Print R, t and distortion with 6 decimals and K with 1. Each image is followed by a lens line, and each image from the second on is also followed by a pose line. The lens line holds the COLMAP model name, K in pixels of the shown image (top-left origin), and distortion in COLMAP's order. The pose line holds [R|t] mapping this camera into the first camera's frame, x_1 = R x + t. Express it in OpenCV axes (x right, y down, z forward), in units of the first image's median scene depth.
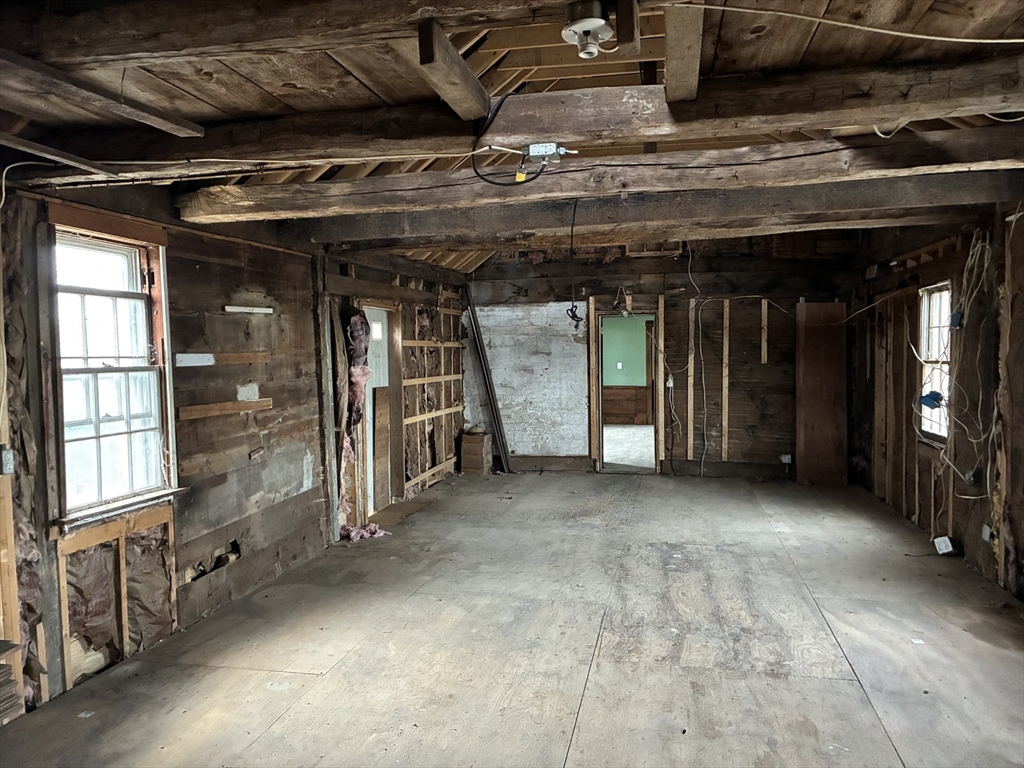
lens RADIAL K [[784.6, 0, 512.1], [0, 784.6, 384.5], [0, 0, 1]] dist [0.054132, -0.059759]
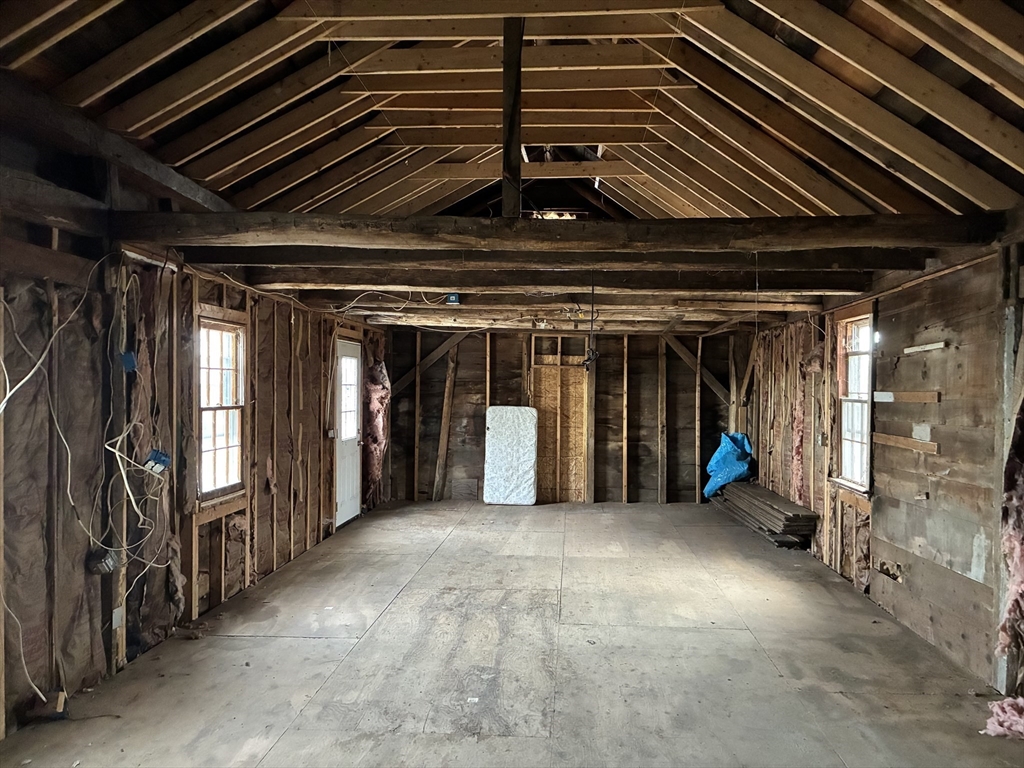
lens RADIAL K [[784.6, 0, 512.9], [0, 784.6, 387.6], [0, 0, 1]] dist [0.054132, -0.059759]
pose [[-0.991555, 0.008520, -0.129407, 0.308549], [0.002716, 0.998985, 0.044966, -0.094089], [0.129658, 0.044235, -0.990572, 1.967393]]
